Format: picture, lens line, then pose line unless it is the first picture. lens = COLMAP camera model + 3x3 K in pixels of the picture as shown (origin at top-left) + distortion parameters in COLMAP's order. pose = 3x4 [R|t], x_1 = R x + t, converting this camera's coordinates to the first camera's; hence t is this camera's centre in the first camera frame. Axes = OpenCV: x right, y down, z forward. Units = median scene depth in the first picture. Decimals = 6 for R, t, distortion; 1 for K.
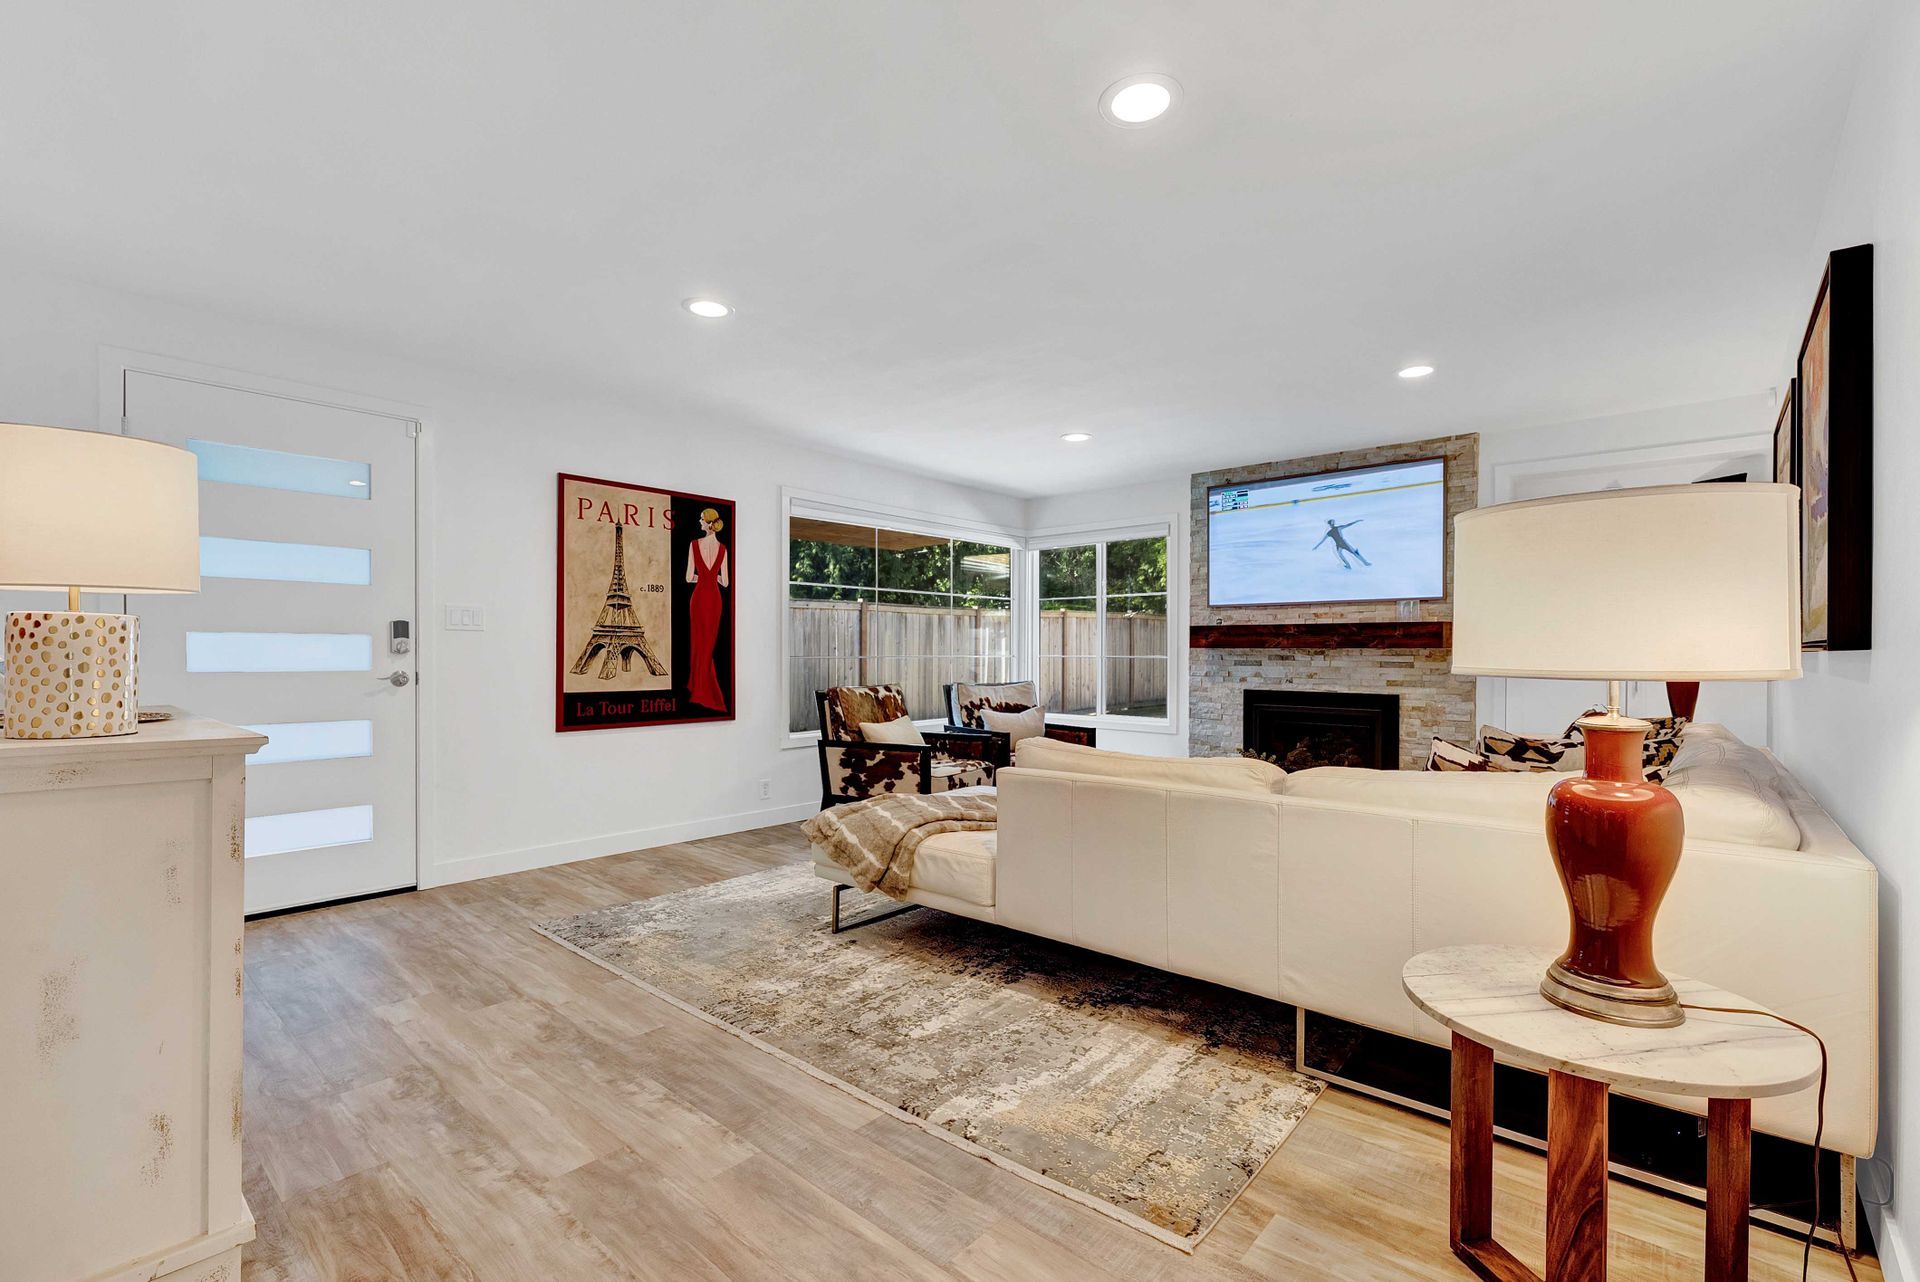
lens RADIAL K [[842.9, 0, 953.2], [0, 842.9, 647.7], [0, 0, 1]] dist [-0.000395, -0.000189]
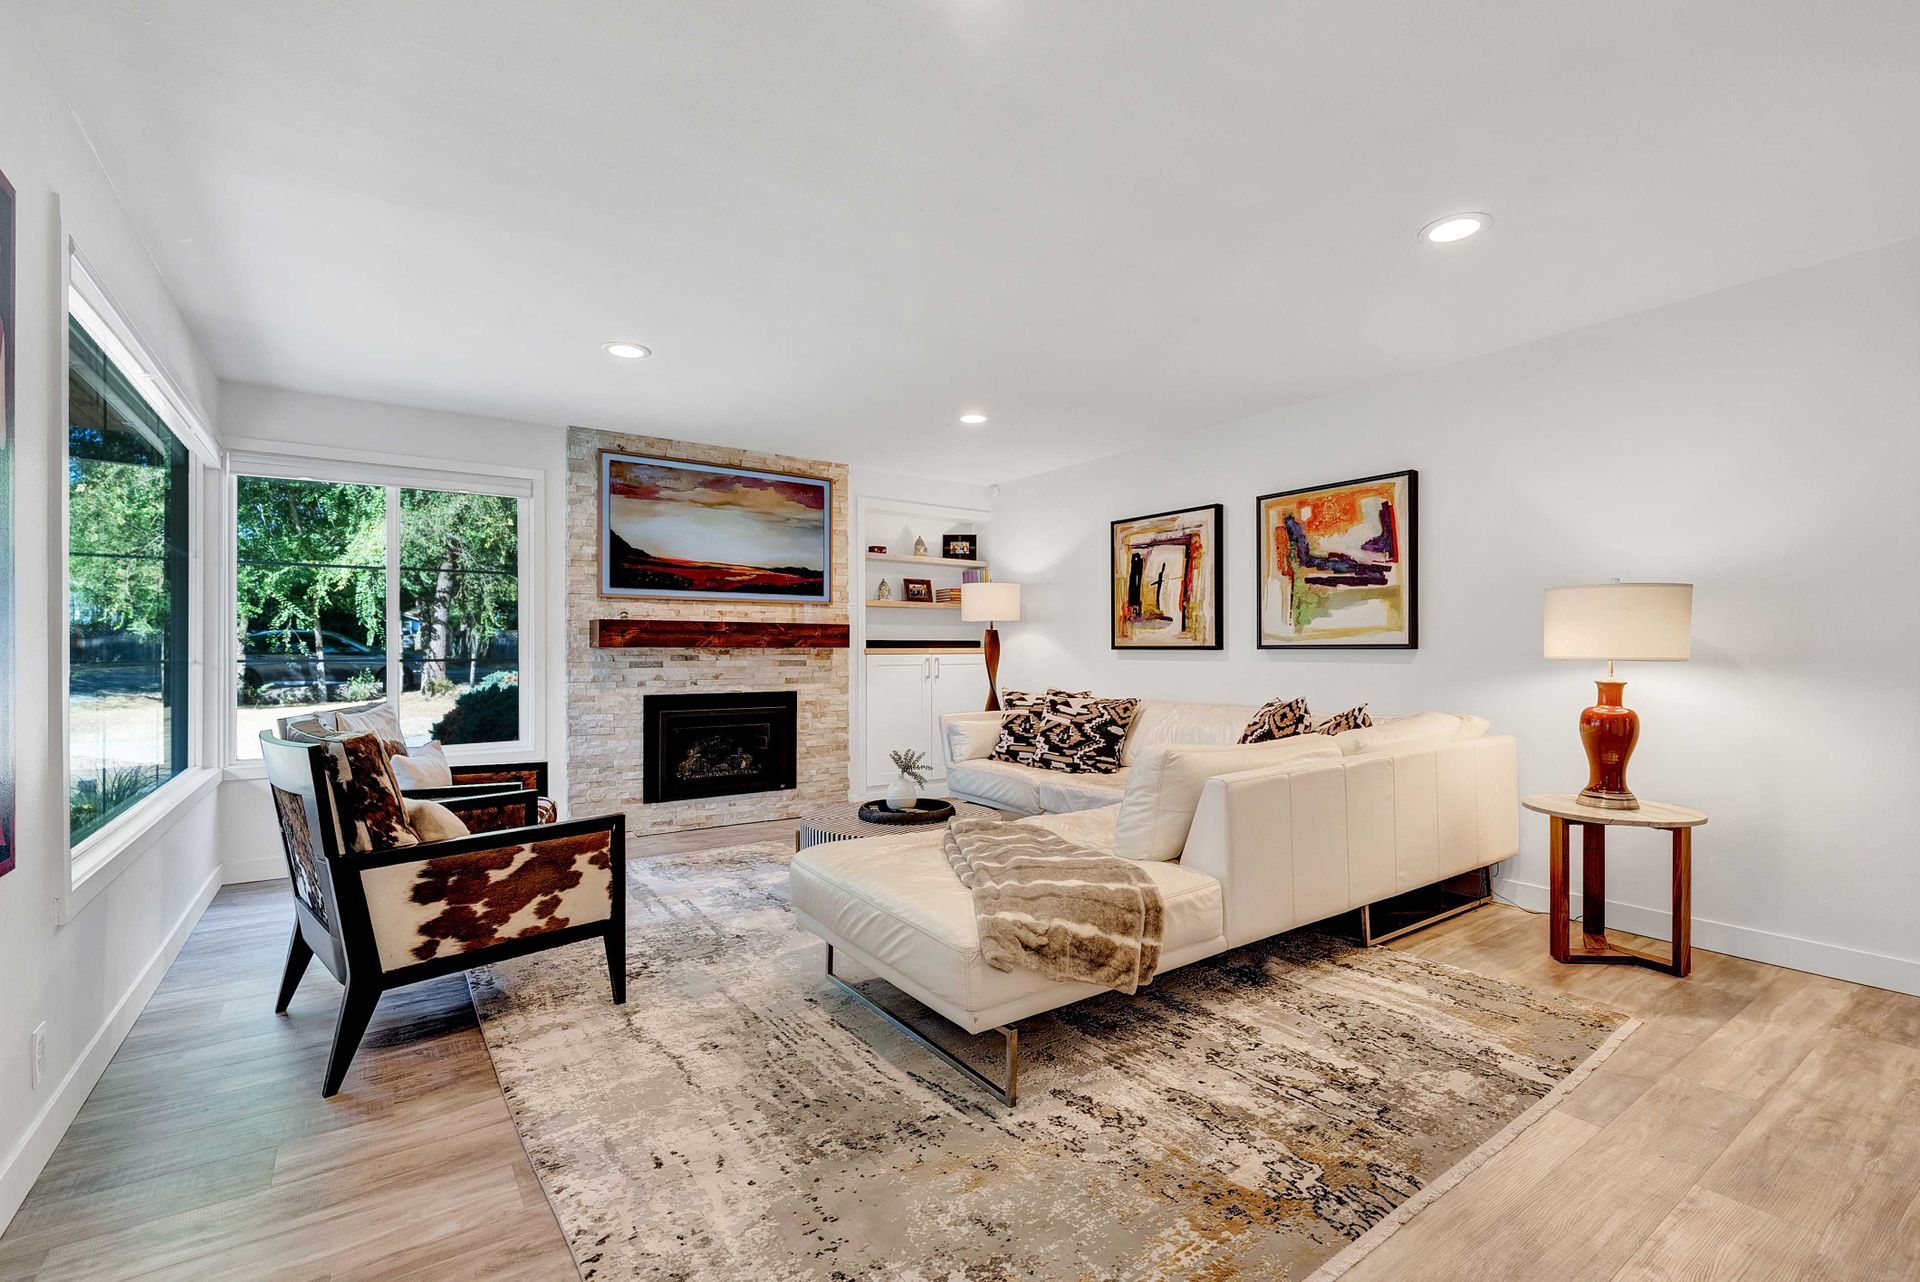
lens RADIAL K [[842.9, 0, 953.2], [0, 842.9, 647.7], [0, 0, 1]] dist [-0.000395, -0.000189]
pose [[0.236818, 0.001487, 0.971553, -0.525210], [-0.001658, 0.999998, -0.001126, 0.001761], [-0.971553, -0.001344, 0.236820, 0.623257]]
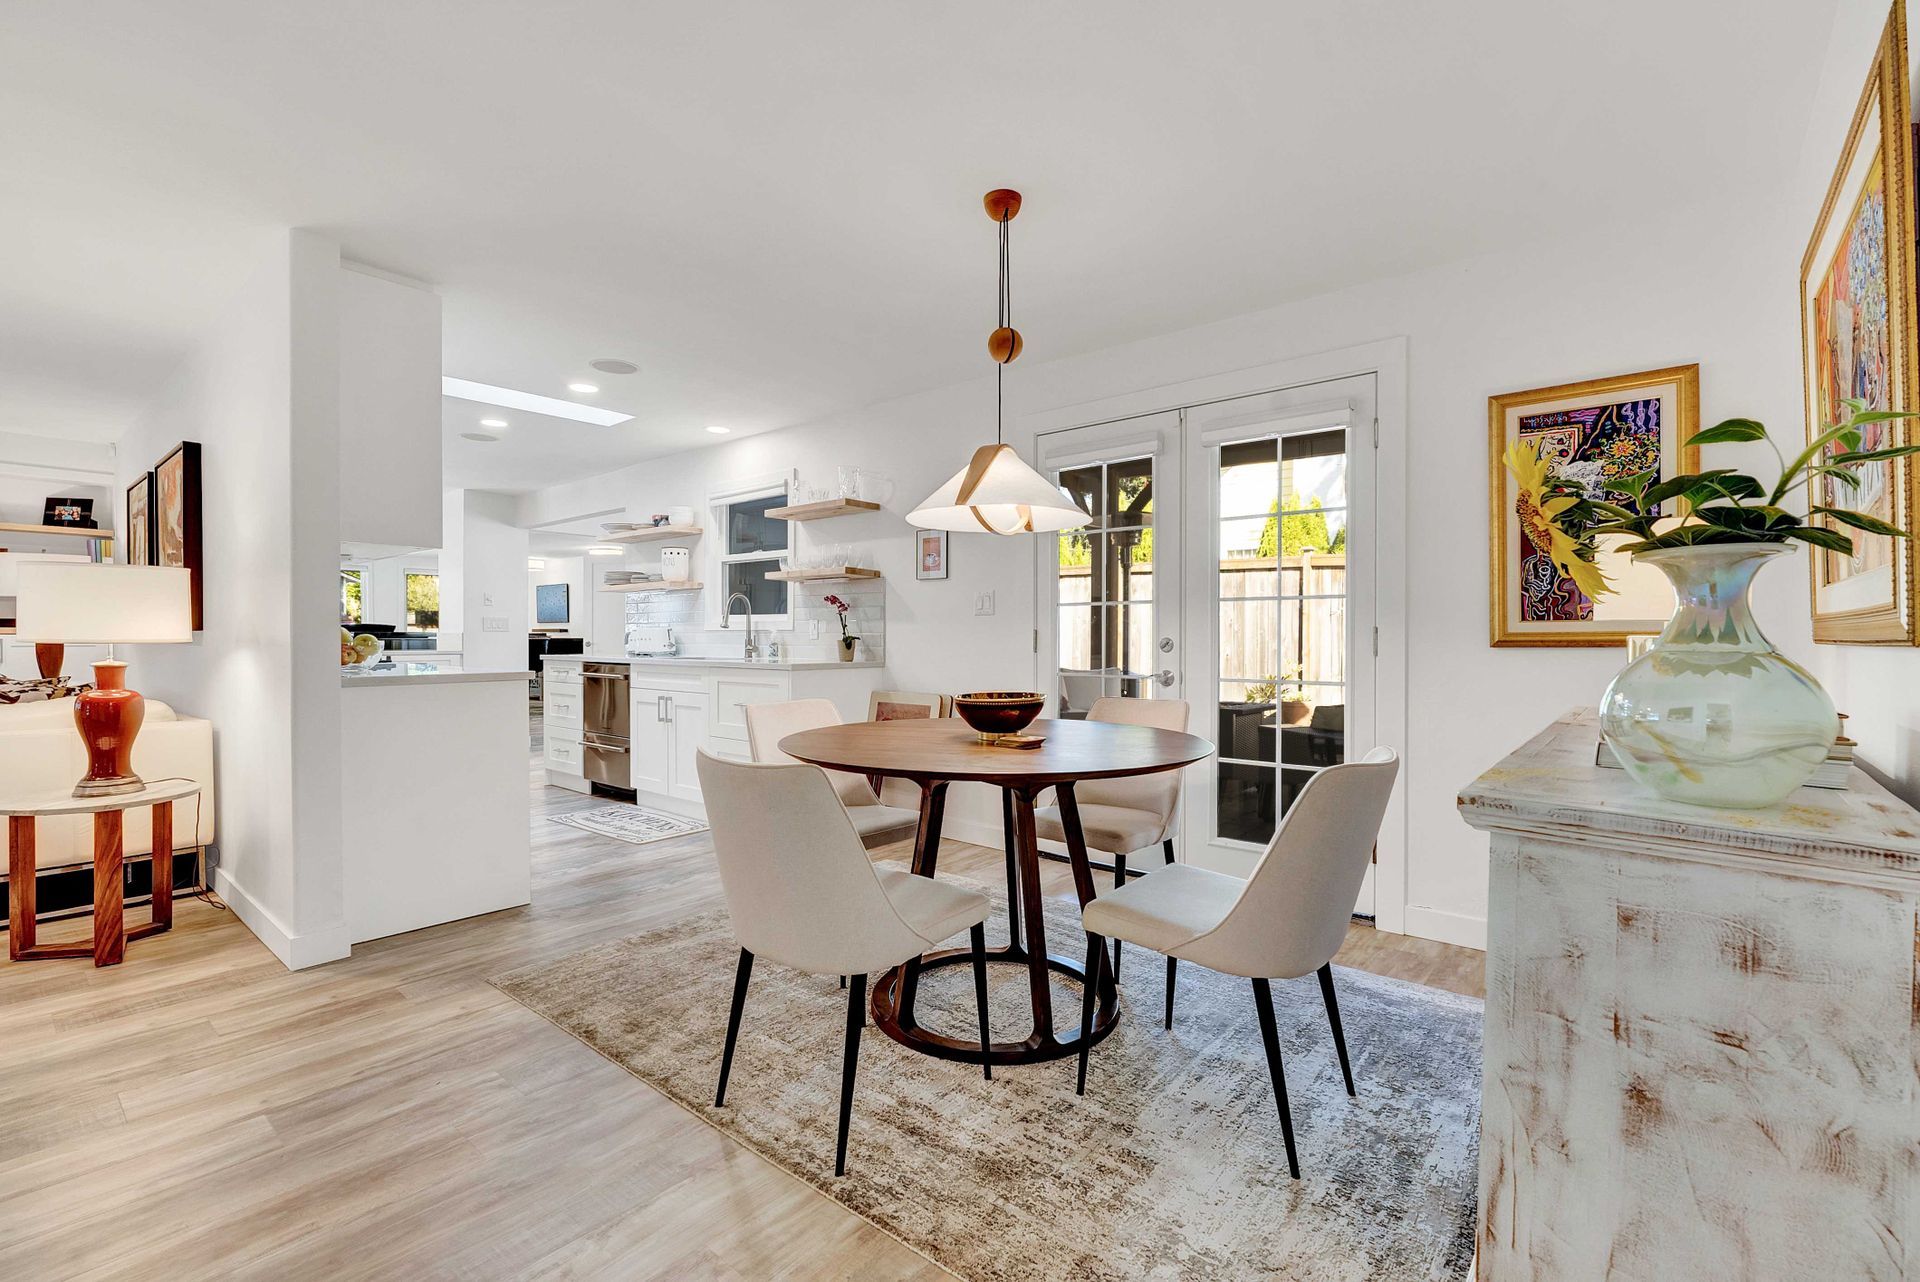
lens RADIAL K [[842.9, 0, 953.2], [0, 842.9, 647.7], [0, 0, 1]] dist [-0.000395, -0.000189]
pose [[-0.019101, -0.019828, 0.999621, -0.410245], [-0.004166, 0.999796, 0.019751, -0.000722], [-0.999809, -0.003788, -0.019180, -0.325502]]
